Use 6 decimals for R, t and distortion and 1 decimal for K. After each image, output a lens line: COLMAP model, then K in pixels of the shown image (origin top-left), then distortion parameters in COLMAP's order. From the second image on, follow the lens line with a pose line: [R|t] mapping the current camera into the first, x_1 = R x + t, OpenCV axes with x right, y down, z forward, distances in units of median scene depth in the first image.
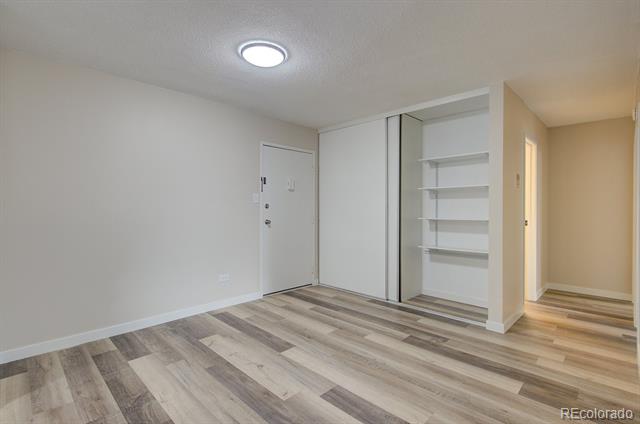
lens RADIAL K [[299.0, 0, 324.8], [0, 299.0, 209.3], [0, 0, 1]] dist [-0.002050, -0.001245]
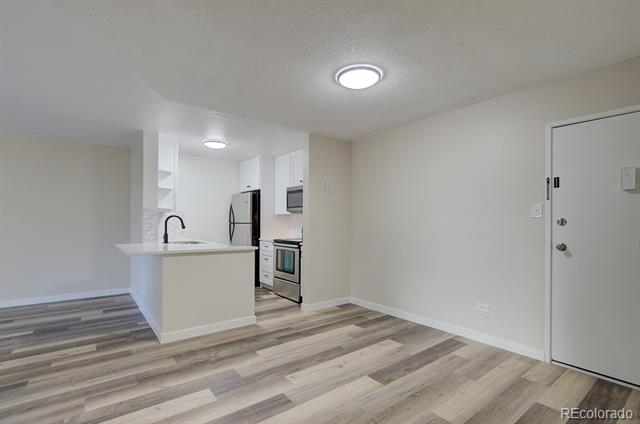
lens RADIAL K [[299.0, 0, 324.1], [0, 299.0, 217.7], [0, 0, 1]] dist [-0.002050, -0.001245]
pose [[-0.118162, -0.014215, -0.992893, 0.723751], [-0.009431, 0.999868, -0.013192, -0.007744], [0.992950, 0.007806, -0.118280, 0.860798]]
